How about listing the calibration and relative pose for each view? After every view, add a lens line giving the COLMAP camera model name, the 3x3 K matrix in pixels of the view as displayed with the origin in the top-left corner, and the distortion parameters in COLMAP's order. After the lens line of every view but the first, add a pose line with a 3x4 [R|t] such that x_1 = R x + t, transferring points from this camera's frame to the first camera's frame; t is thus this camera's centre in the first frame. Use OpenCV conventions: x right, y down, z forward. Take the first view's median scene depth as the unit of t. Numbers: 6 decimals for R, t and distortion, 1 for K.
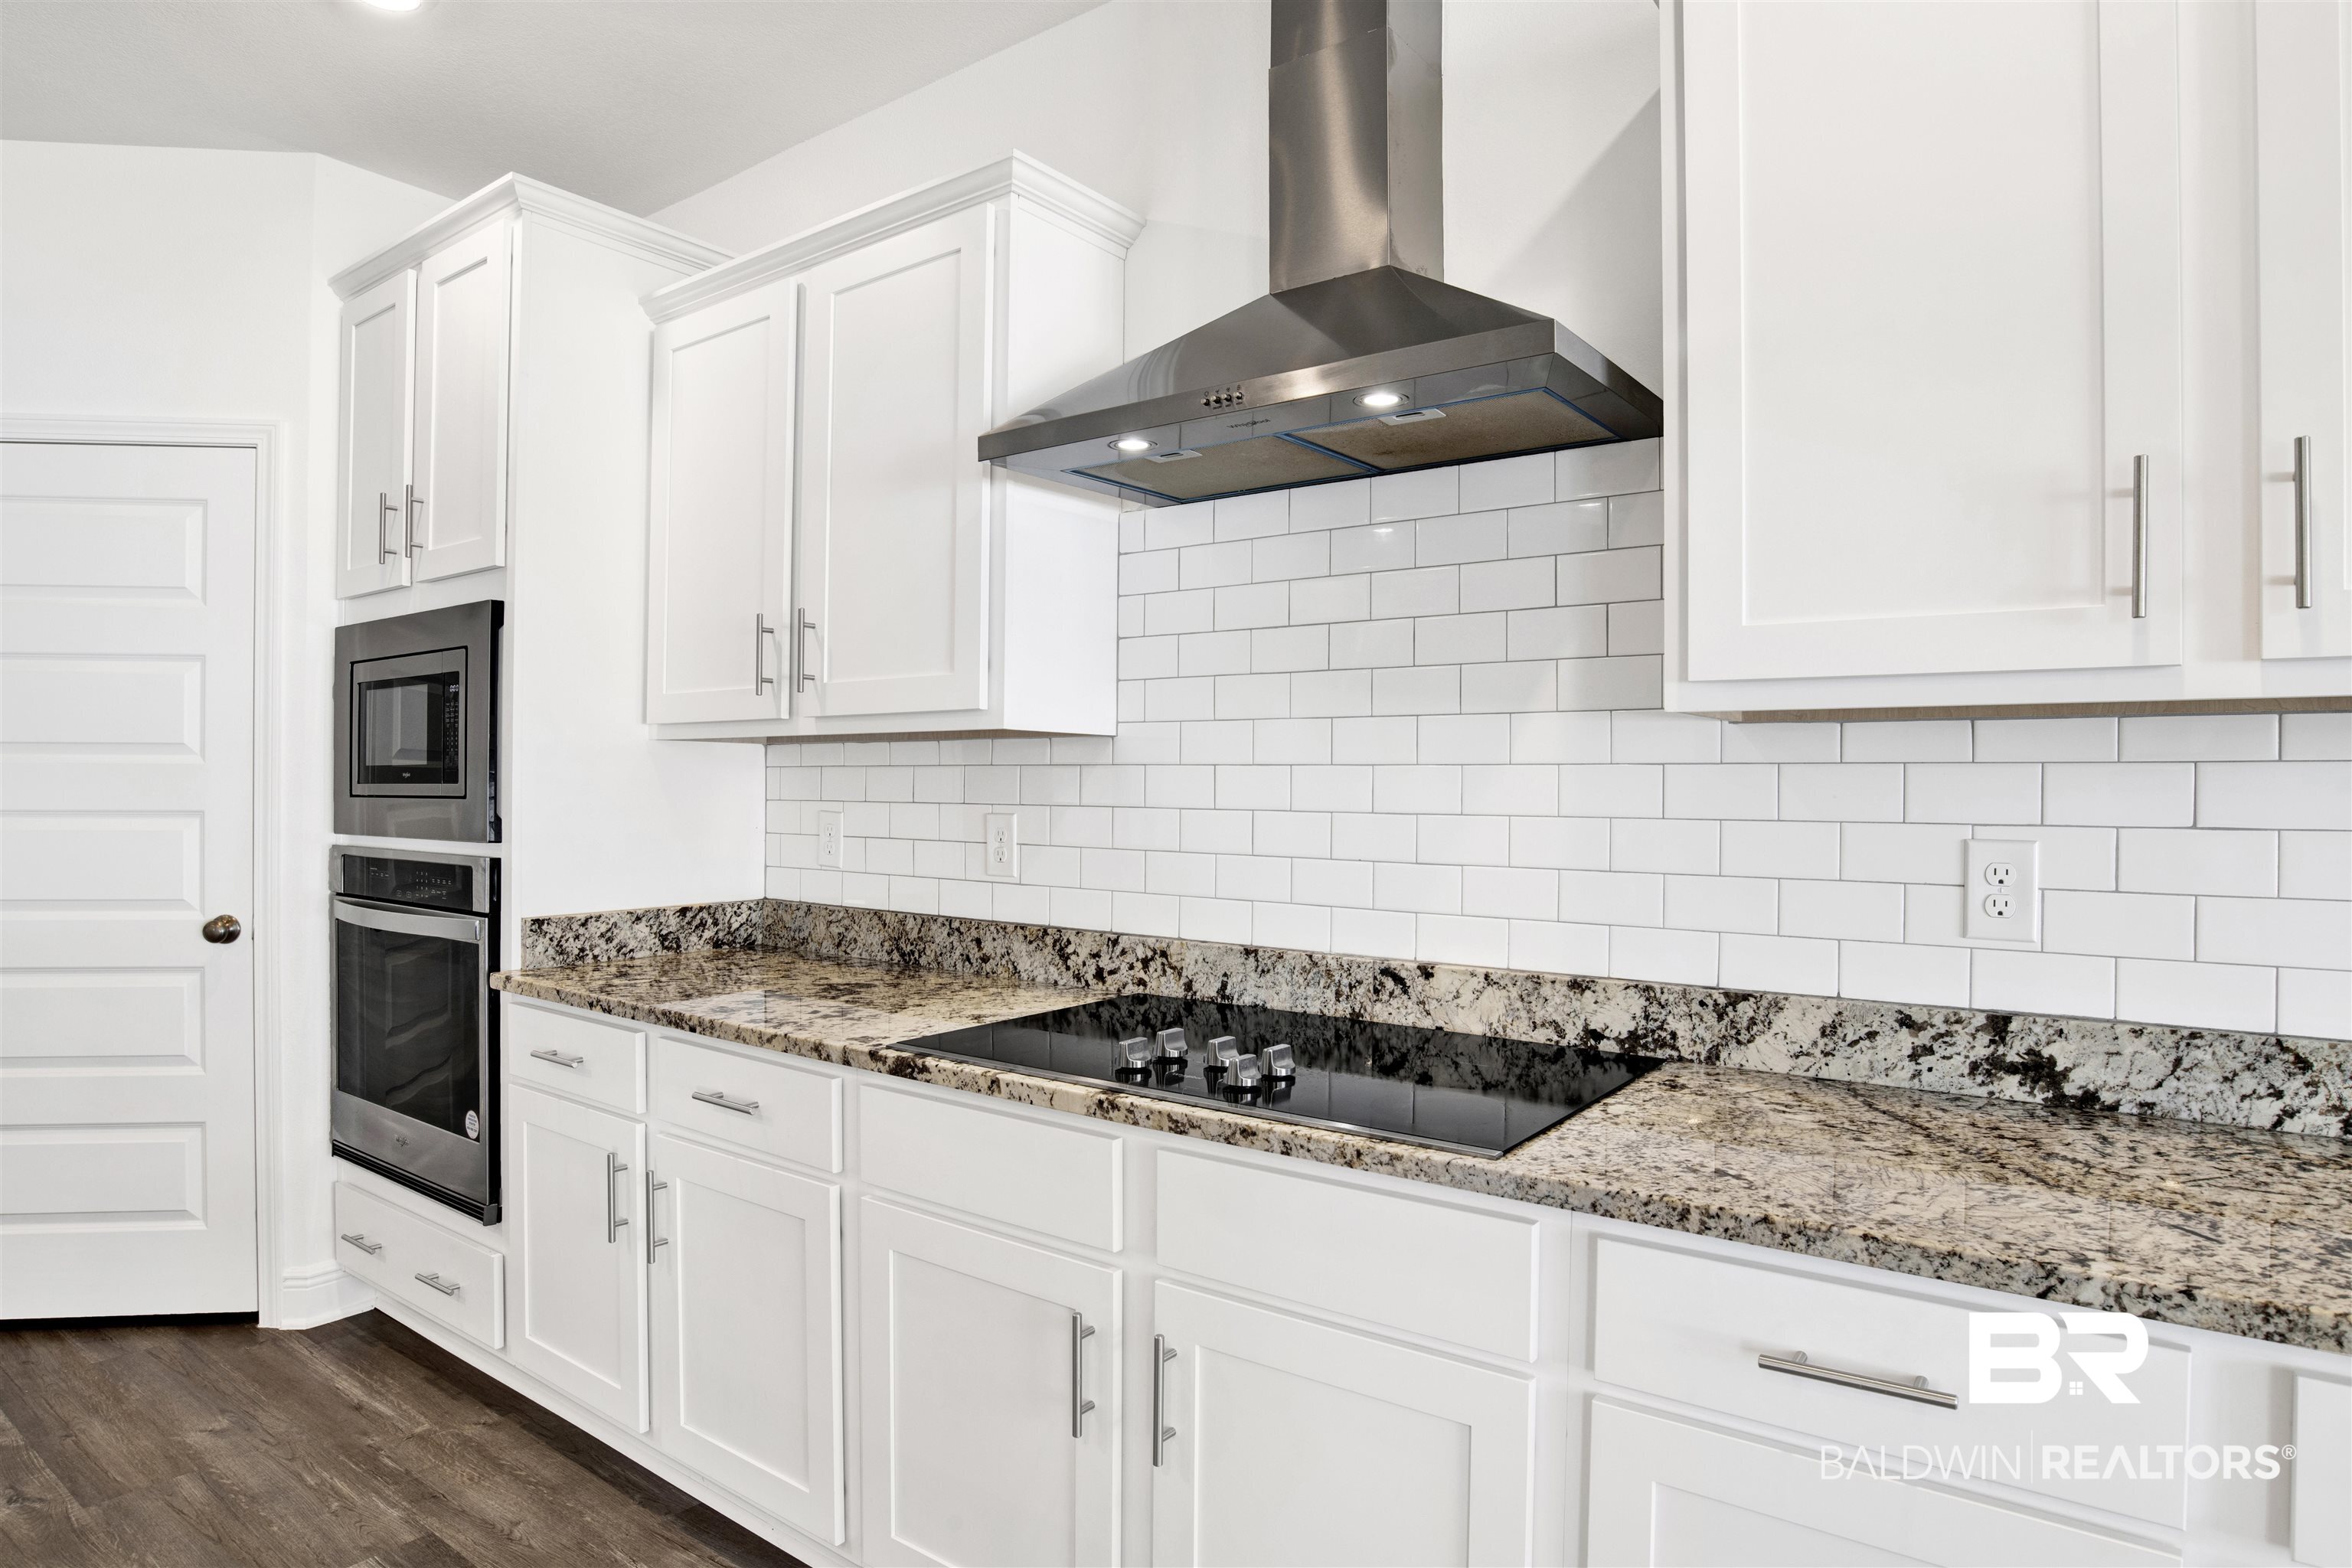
lens RADIAL K [[1323.8, 0, 1166.6], [0, 1323.8, 775.9], [0, 0, 1]] dist [-0.057089, 0.010947]
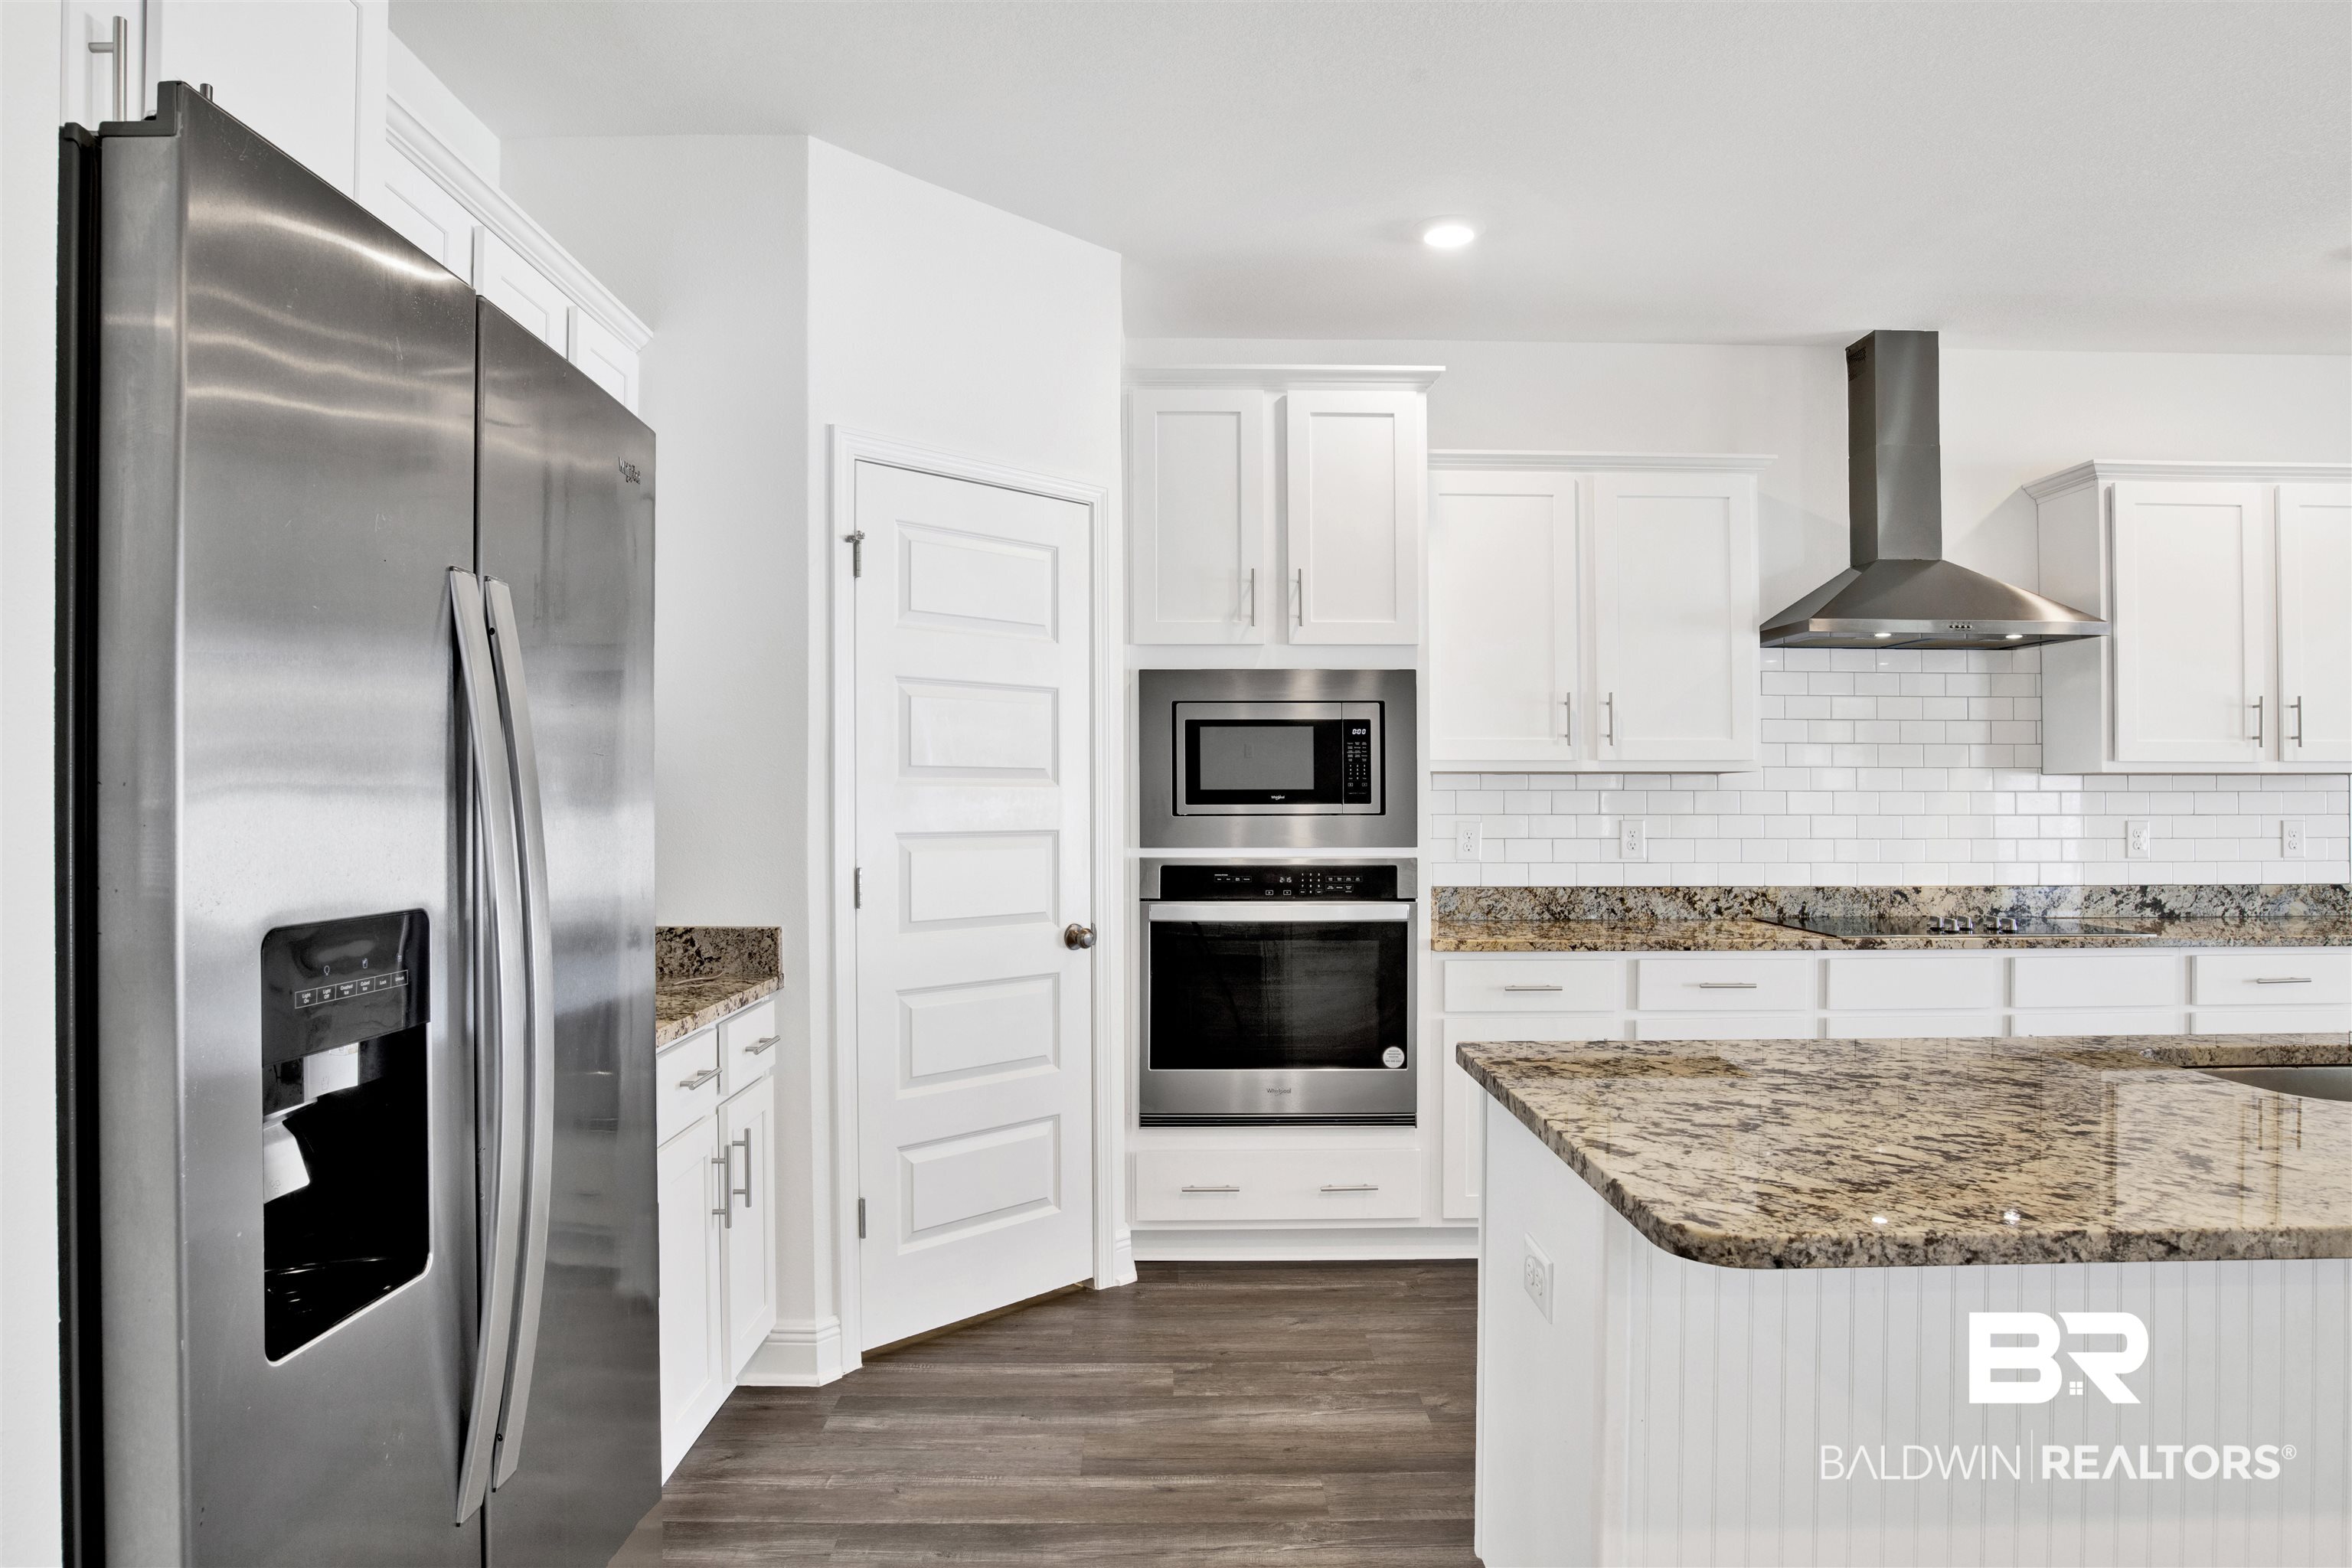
lens RADIAL K [[1372.2, 0, 1157.0], [0, 1372.2, 794.0], [0, 0, 1]] dist [-0.033928, -0.000190]
pose [[0.791520, -0.001173, 0.611142, -1.864867], [0.000811, 0.999999, 0.000870, -0.006742], [-0.611143, -0.000193, 0.791520, 0.027611]]
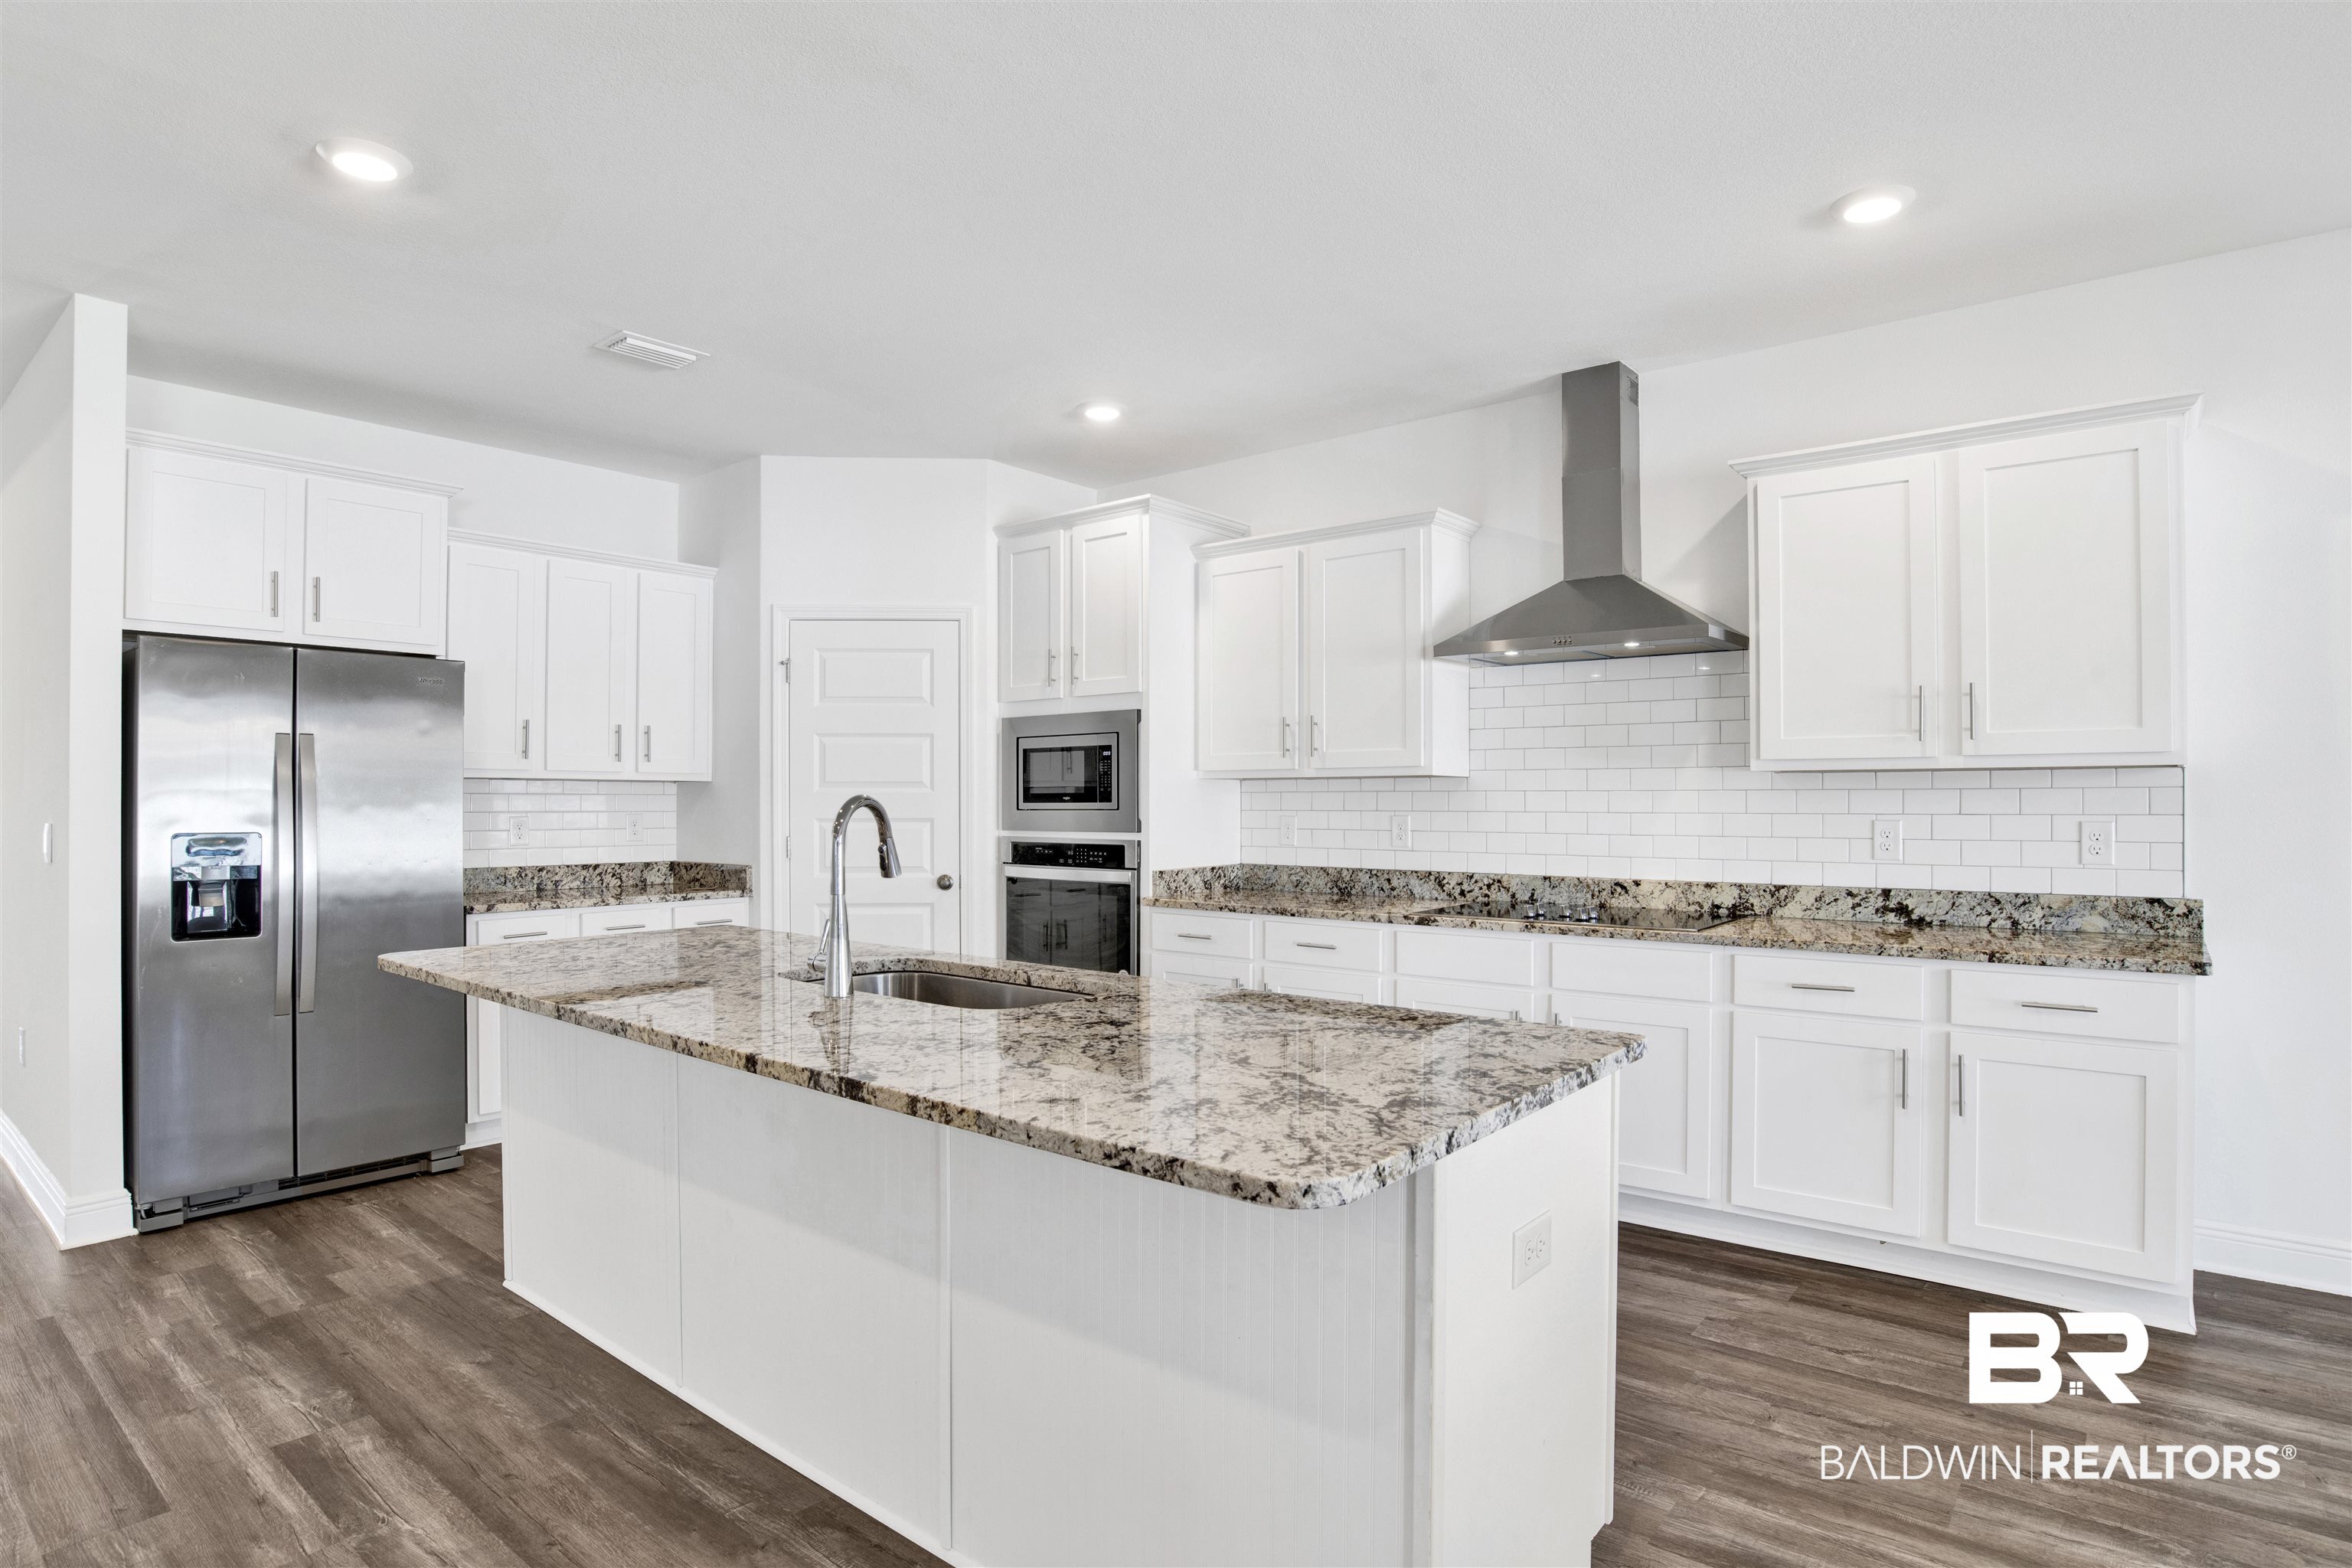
lens RADIAL K [[1240.7, 0, 1159.1], [0, 1240.7, 783.7], [0, 0, 1]] dist [-0.048153, 0.003471]
pose [[0.998931, -0.007061, -0.045684, -0.462142], [0.006695, 0.999944, -0.008158, -0.007750], [0.045739, 0.007843, 0.998923, -1.005725]]
